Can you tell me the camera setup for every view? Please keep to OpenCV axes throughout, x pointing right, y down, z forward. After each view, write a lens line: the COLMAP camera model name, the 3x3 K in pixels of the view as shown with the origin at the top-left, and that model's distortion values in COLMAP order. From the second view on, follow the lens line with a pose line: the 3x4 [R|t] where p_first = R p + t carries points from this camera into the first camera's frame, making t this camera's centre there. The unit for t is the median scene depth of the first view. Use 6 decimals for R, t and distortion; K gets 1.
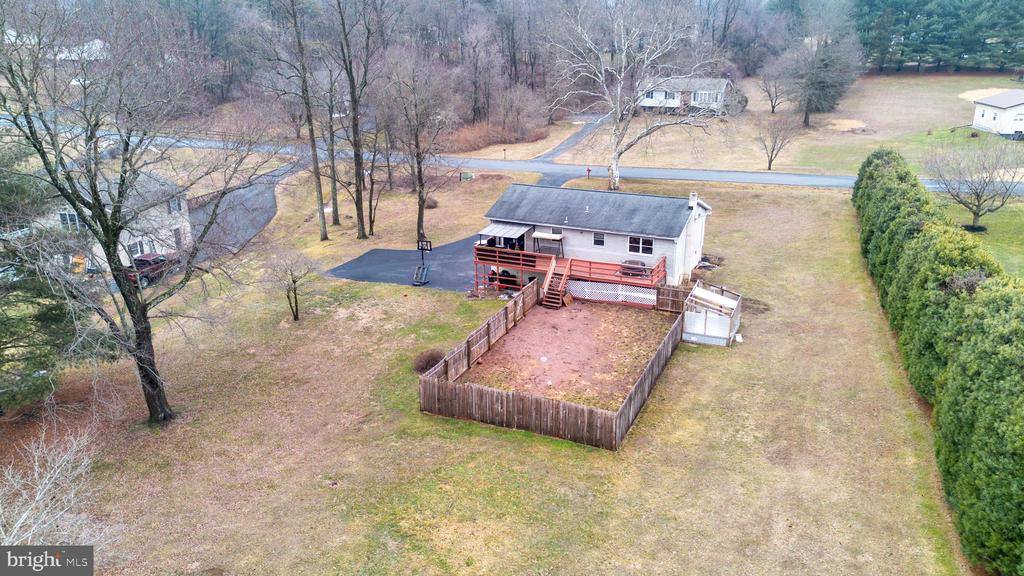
lens RADIAL K [[717.4, 0, 508.7], [0, 717.4, 287.8], [0, 0, 1]] dist [0.084279, -0.081279]
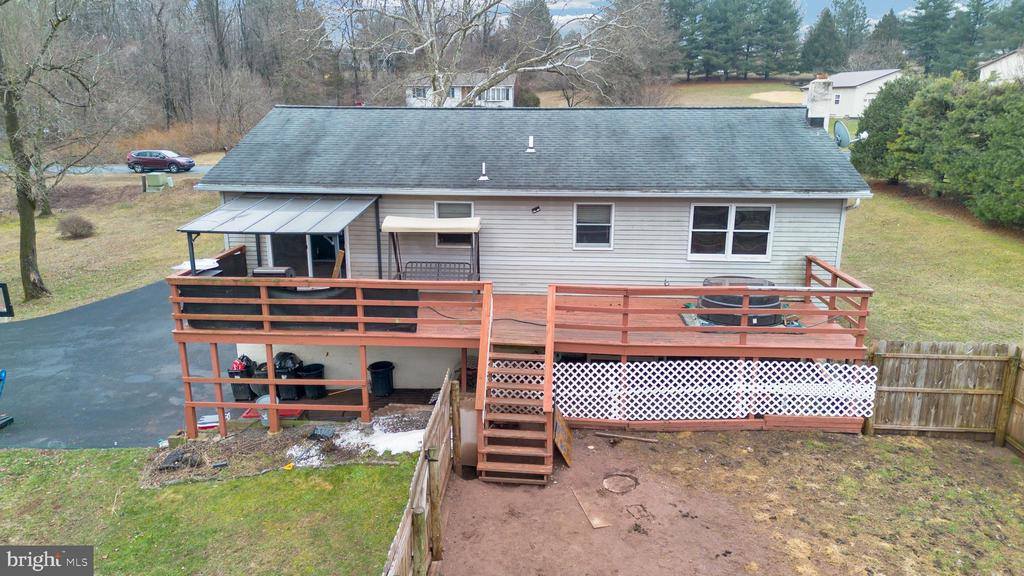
lens RADIAL K [[717.4, 0, 508.7], [0, 717.4, 287.8], [0, 0, 1]] dist [0.084279, -0.081279]
pose [[0.929302, -0.086407, 0.359071, -0.028189], [0.113737, 0.991951, -0.055658, -0.025550], [-0.351372, 0.092563, 0.931649, 0.718222]]
